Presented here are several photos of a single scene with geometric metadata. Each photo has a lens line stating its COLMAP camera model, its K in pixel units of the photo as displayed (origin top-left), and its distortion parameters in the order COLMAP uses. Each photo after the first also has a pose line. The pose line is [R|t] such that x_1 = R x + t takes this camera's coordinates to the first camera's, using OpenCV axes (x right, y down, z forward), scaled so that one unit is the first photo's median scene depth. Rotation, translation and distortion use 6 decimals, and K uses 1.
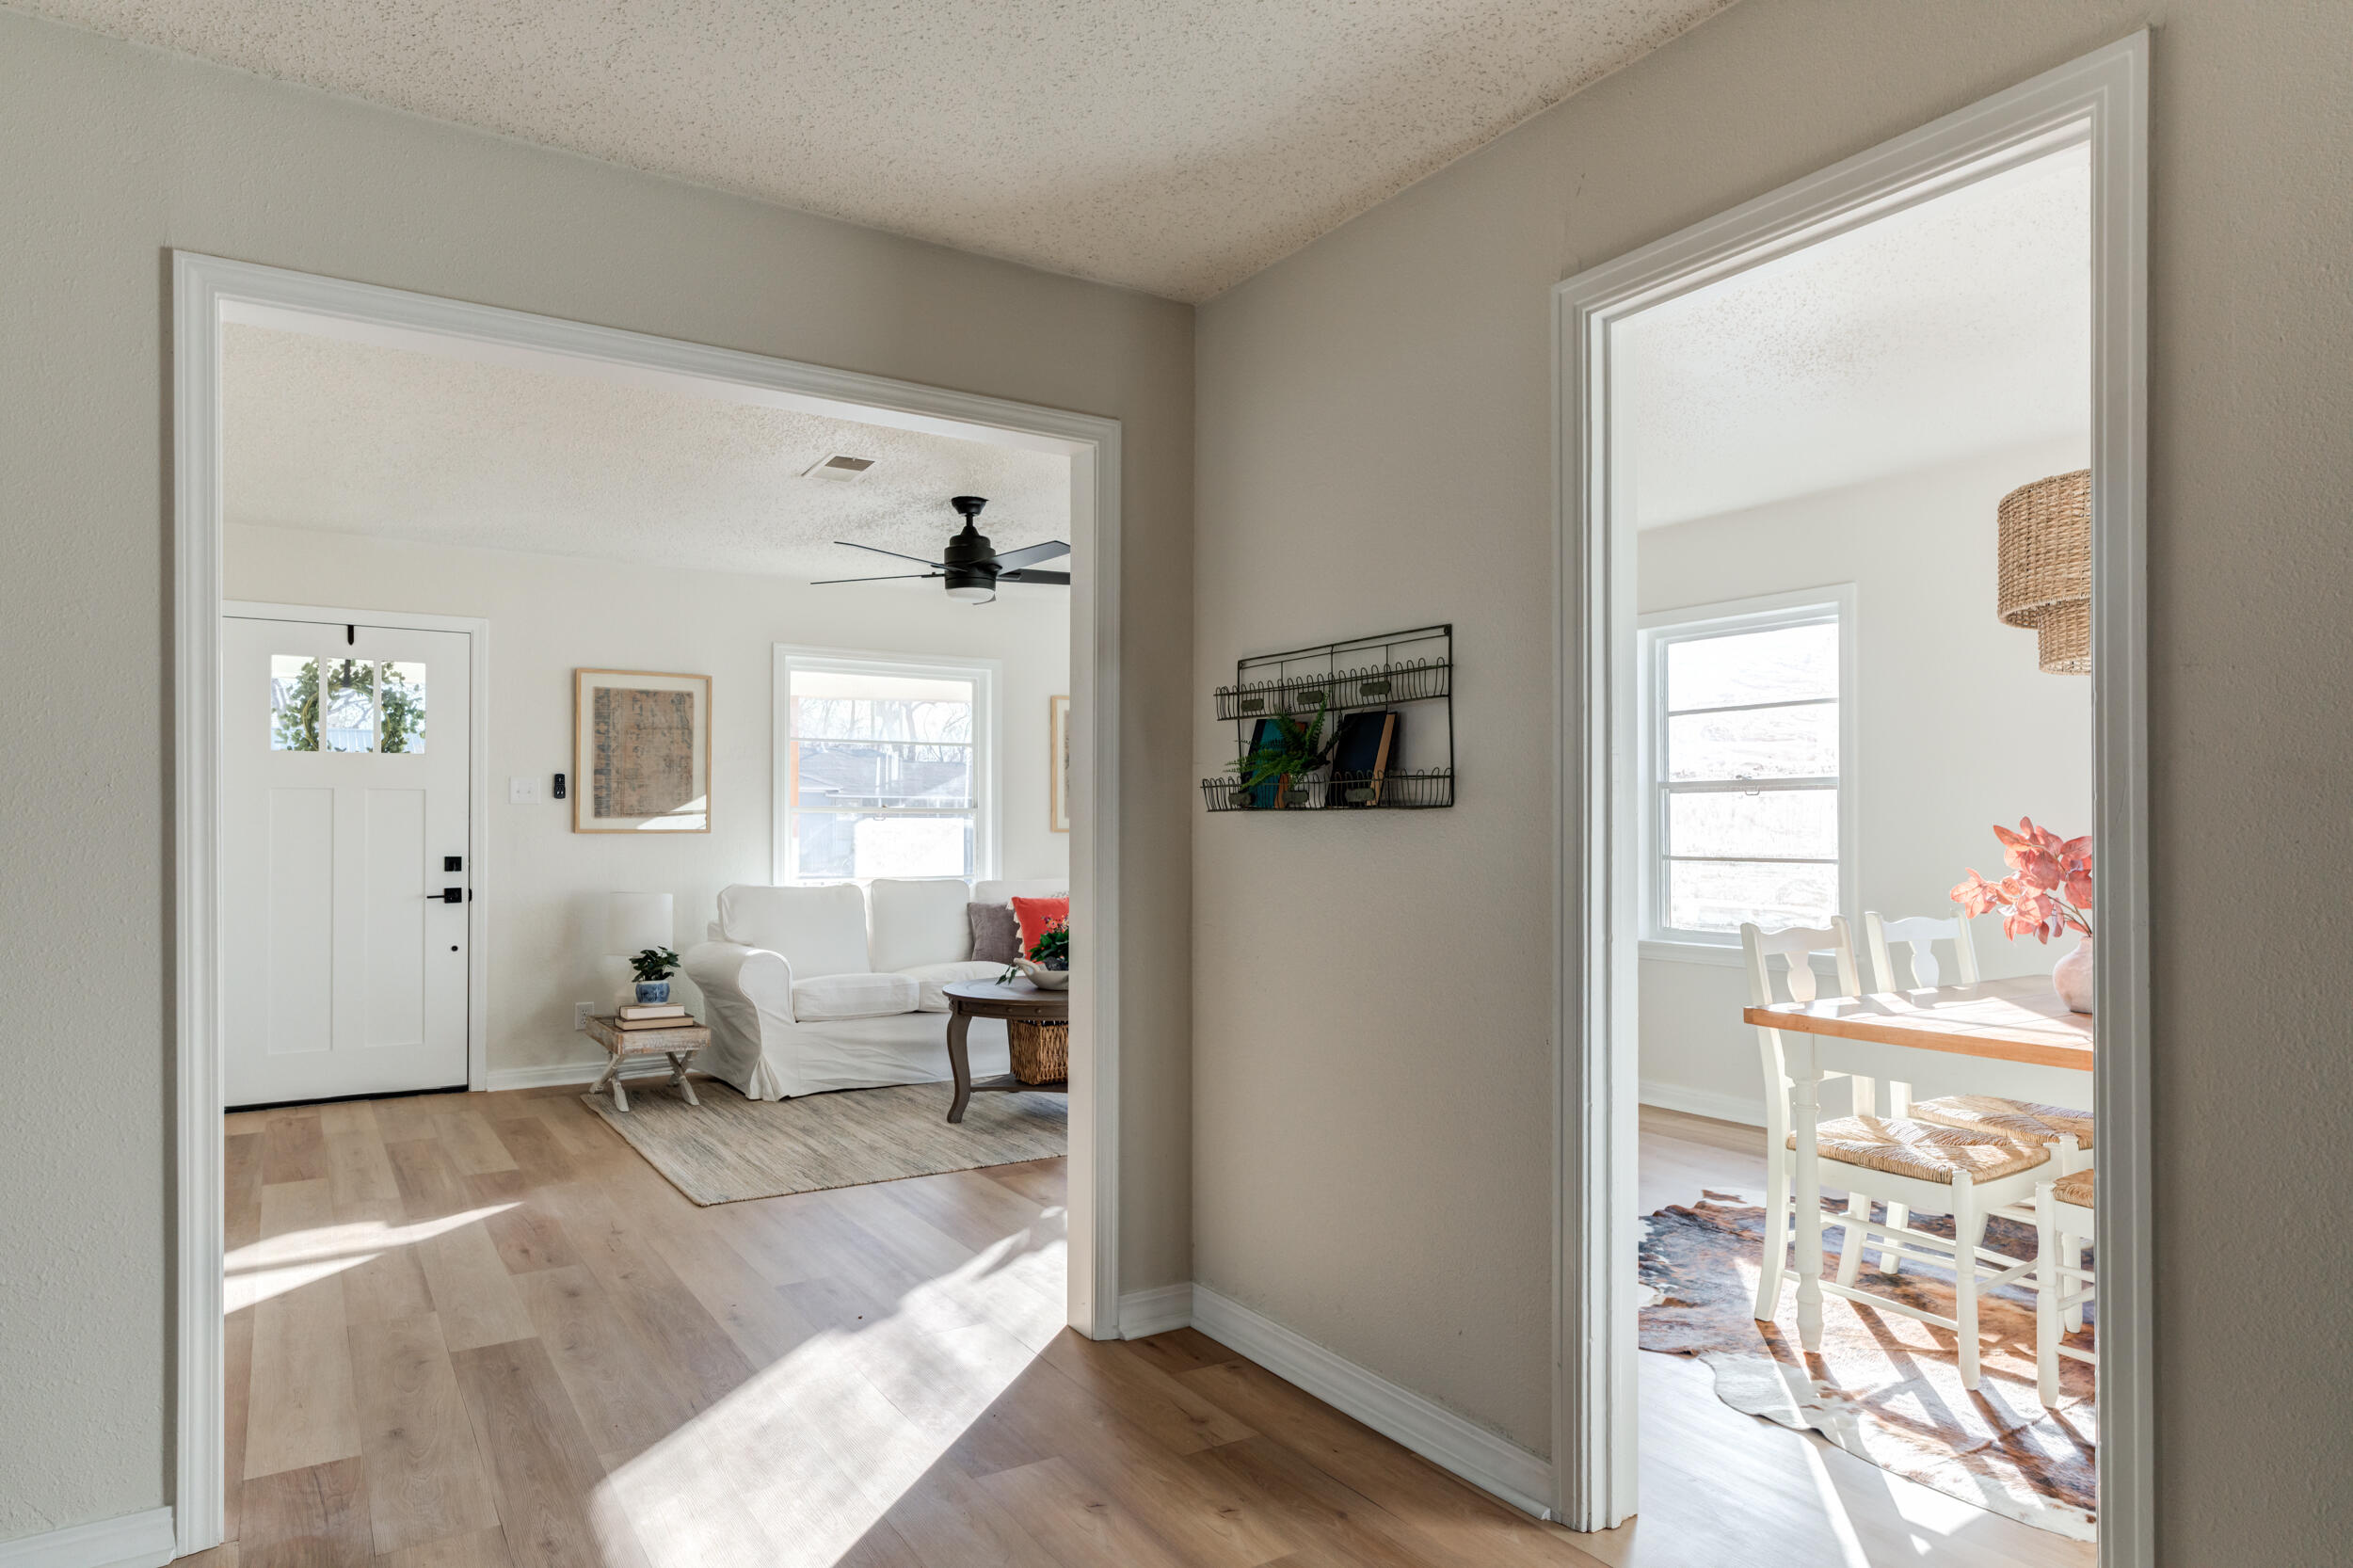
lens RADIAL K [[1401.1, 0, 1179.0], [0, 1401.1, 809.1], [0, 0, 1]] dist [0.001347, 0.002880]
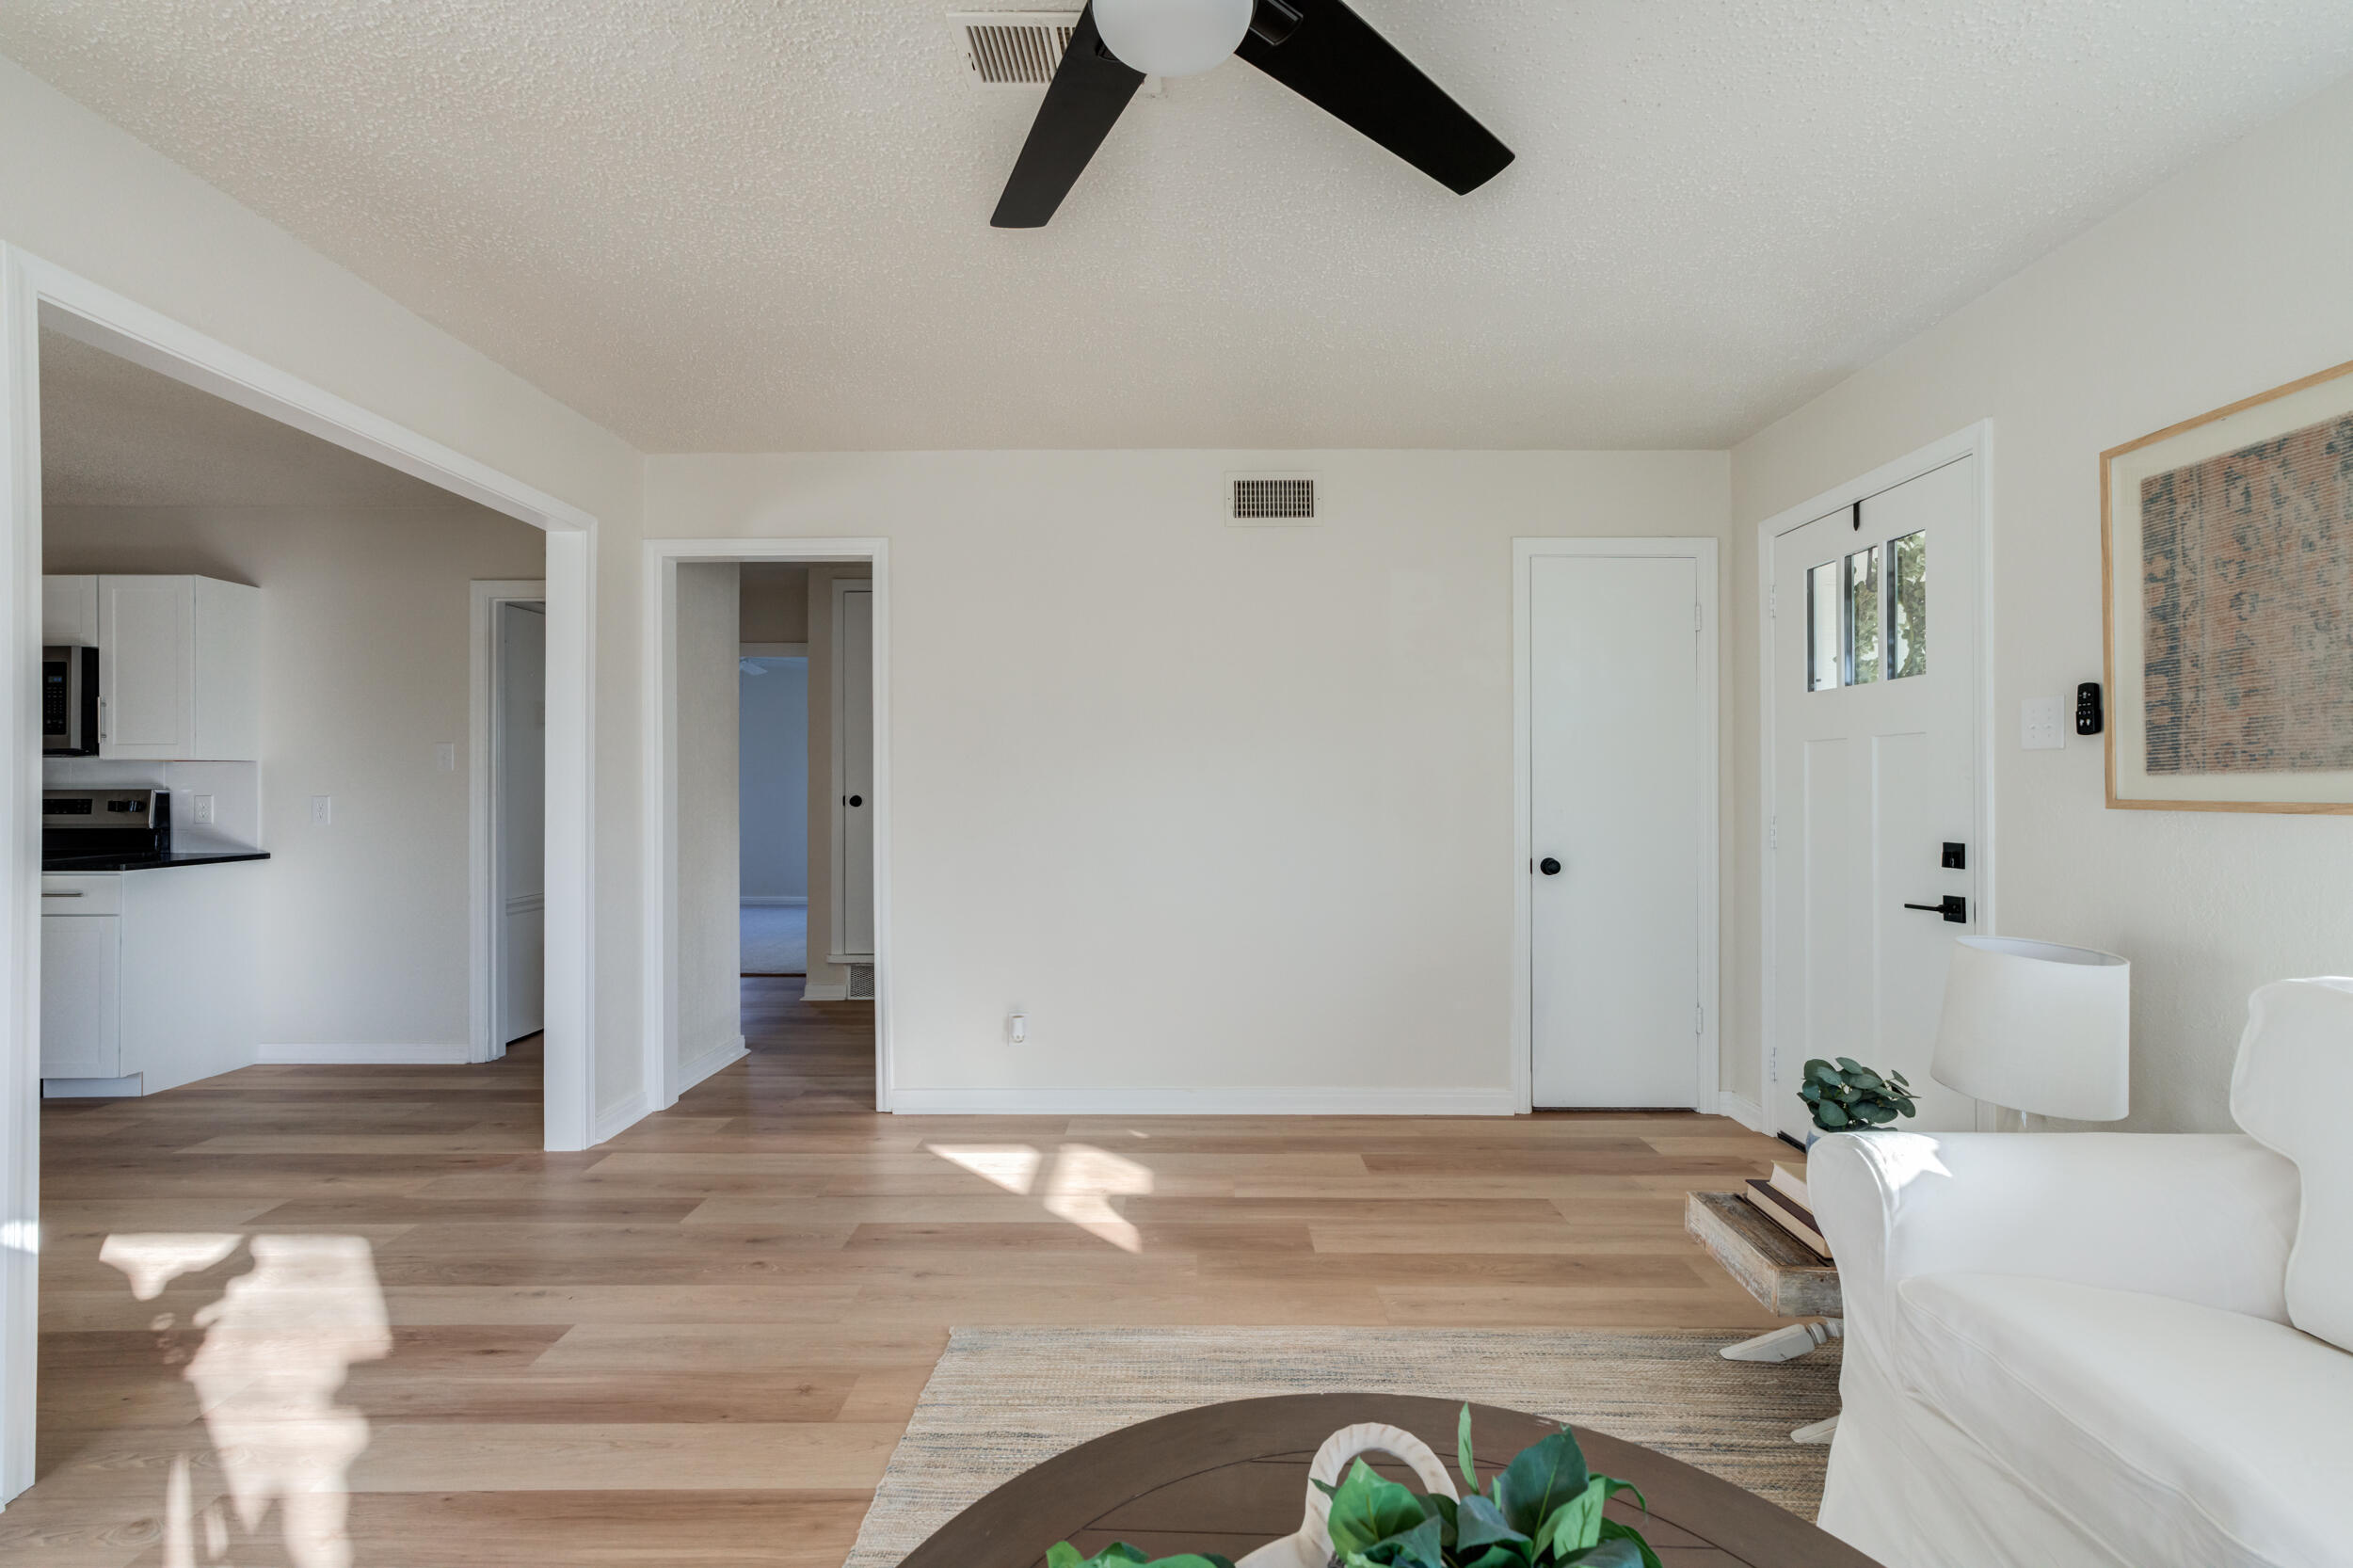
lens RADIAL K [[1059.6, 0, 1181.3], [0, 1059.6, 774.1], [0, 0, 1]] dist [-0.015102, 0.014144]
pose [[-0.538075, -0.010826, -0.842828, 0.031272], [0.008820, 0.999790, -0.018472, 0.010692], [0.842851, -0.017373, -0.537866, 1.015656]]
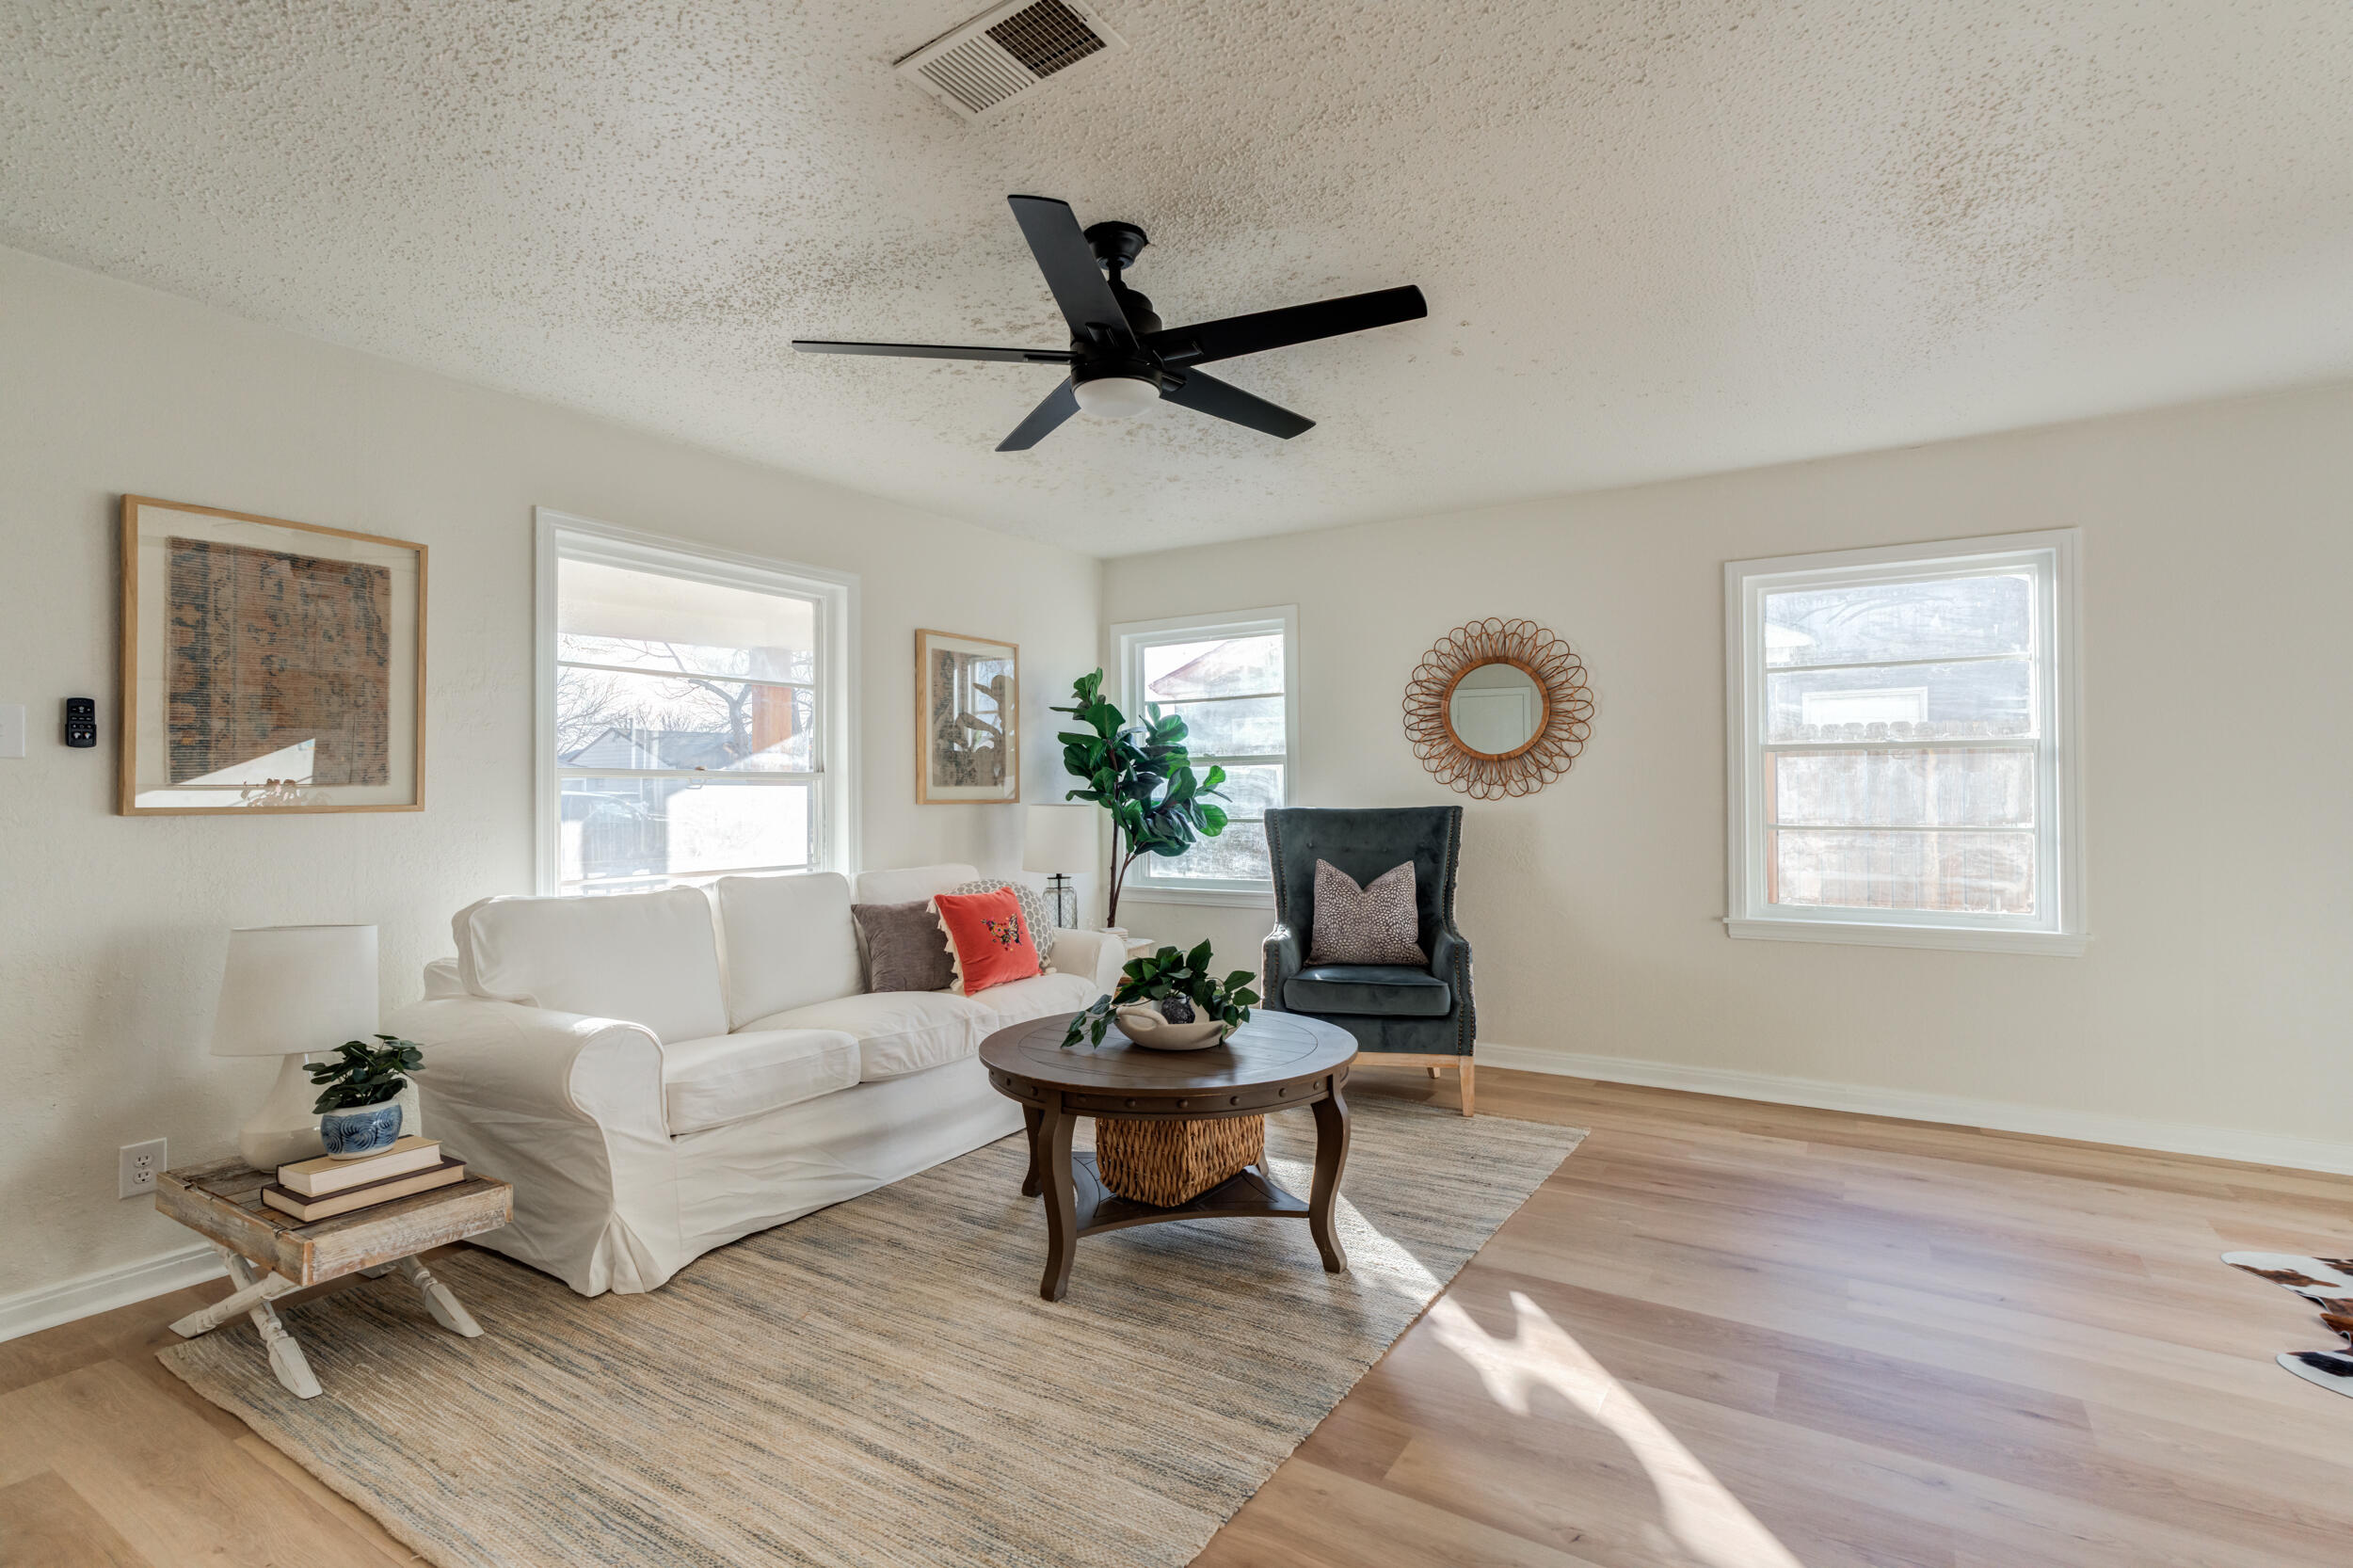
lens RADIAL K [[1086.8, 0, 1239.8], [0, 1086.8, 780.9], [0, 0, 1]] dist [-0.017656, 0.014934]
pose [[0.891439, 0.000589, 0.453140, -0.268928], [-0.001182, 0.999999, 0.001026, 0.003975], [-0.453139, -0.001451, 0.891439, 0.503738]]
